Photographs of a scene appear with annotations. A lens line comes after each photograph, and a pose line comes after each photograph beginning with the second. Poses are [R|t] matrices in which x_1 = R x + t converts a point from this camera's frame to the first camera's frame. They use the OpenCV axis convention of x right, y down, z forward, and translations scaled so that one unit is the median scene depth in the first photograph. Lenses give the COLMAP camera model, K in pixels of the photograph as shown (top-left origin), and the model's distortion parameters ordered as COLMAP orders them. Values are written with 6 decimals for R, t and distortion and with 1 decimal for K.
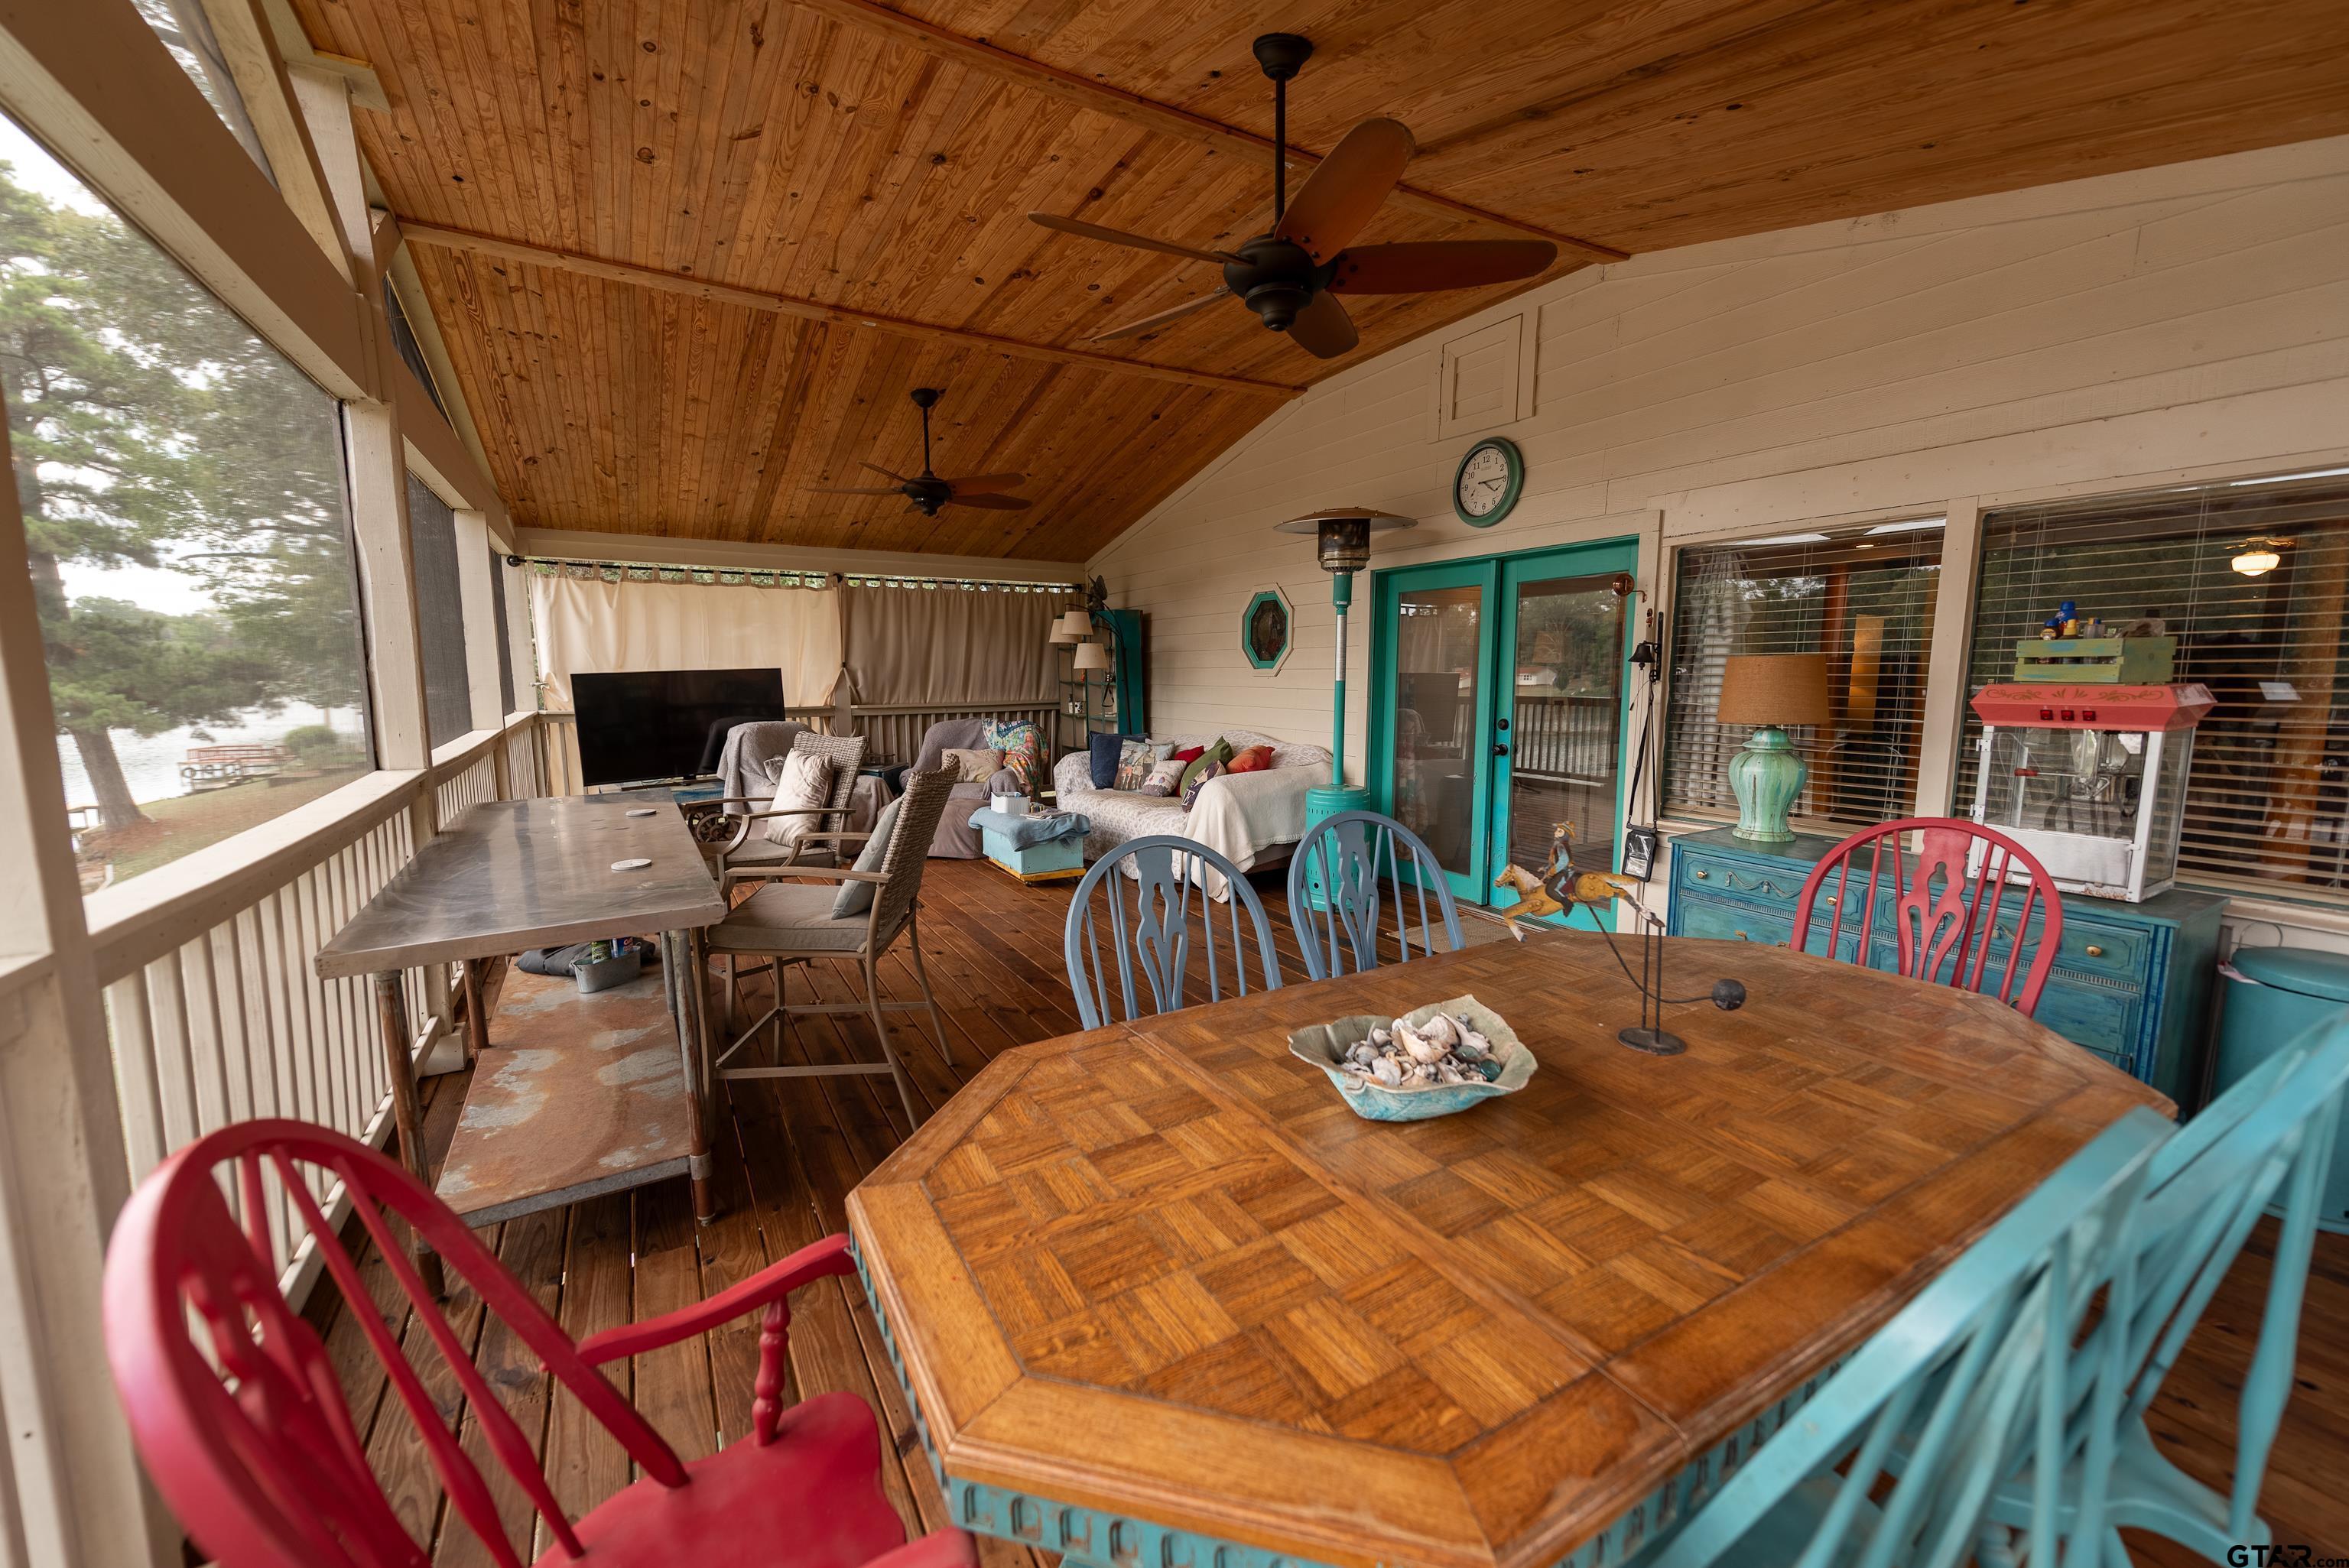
lens RADIAL K [[921.0, 0, 1170.3], [0, 921.0, 782.9], [0, 0, 1]] dist [0.010972, -0.003152]
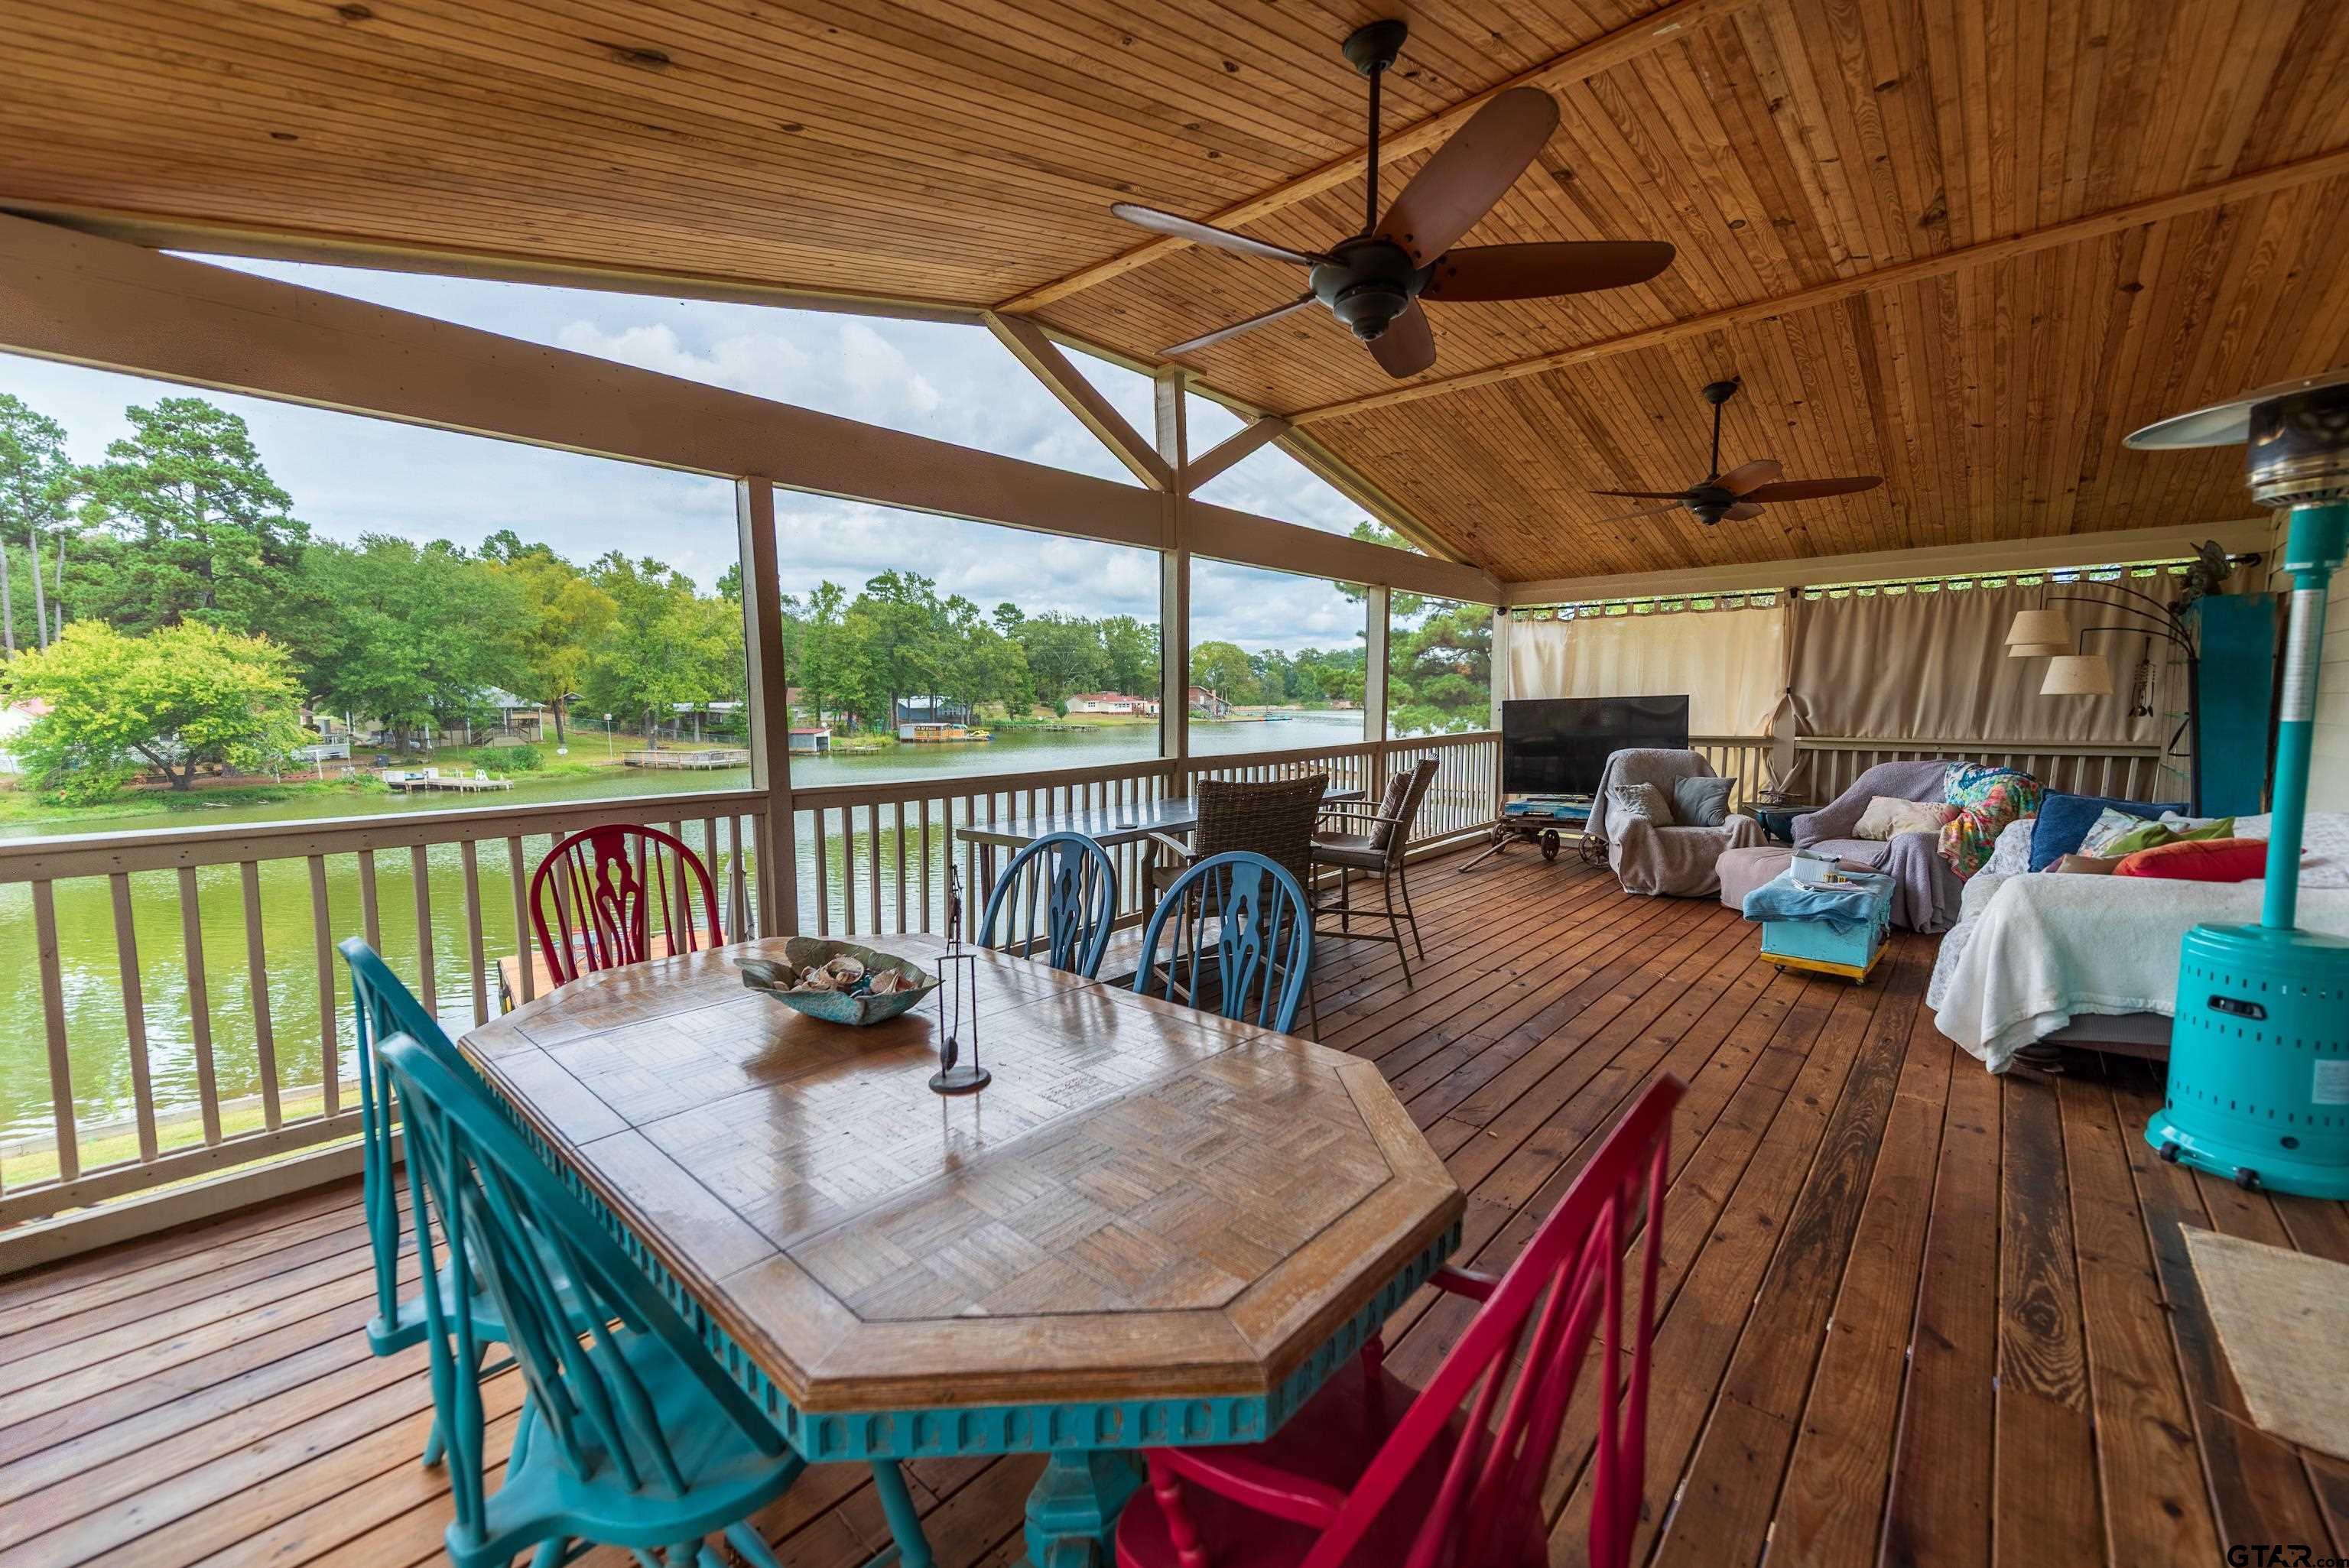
lens RADIAL K [[921.0, 0, 1176.1], [0, 921.0, 781.4], [0, 0, 1]] dist [0.010972, -0.003152]
pose [[0.318984, 0.084322, -0.944002, 0.314809], [-0.111473, 0.992459, 0.050983, -0.023594], [0.941182, 0.088968, 0.325978, 0.180459]]
